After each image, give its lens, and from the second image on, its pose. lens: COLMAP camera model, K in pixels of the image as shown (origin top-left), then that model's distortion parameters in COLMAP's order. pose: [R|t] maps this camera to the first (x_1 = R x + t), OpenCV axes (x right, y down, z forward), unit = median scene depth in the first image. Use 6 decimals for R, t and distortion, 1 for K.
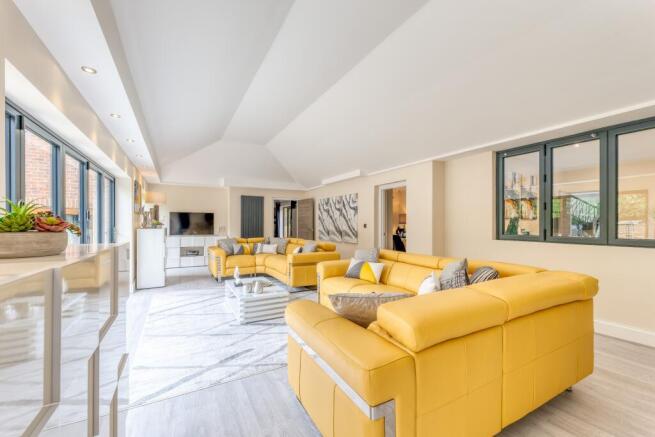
lens RADIAL K [[267.8, 0, 327.7], [0, 267.8, 221.2], [0, 0, 1]] dist [0.004540, 0.000252]
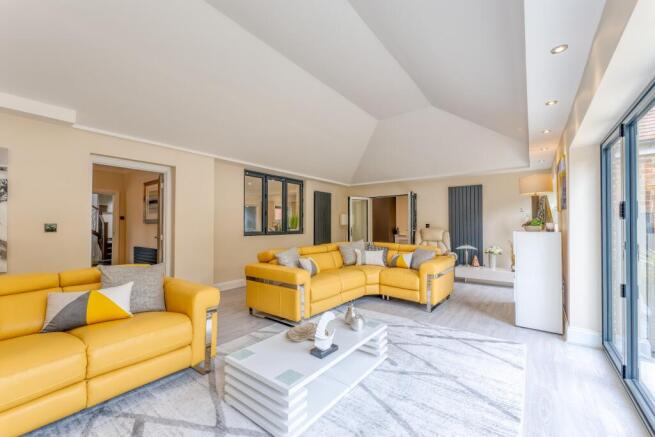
lens RADIAL K [[267.8, 0, 330.2], [0, 267.8, 221.7], [0, 0, 1]] dist [0.004540, 0.000252]
pose [[-0.387886, 0.008159, 0.921671, -0.952811], [-0.006397, 0.999913, -0.011544, 0.014305], [-0.921685, -0.010373, -0.387801, 1.428220]]
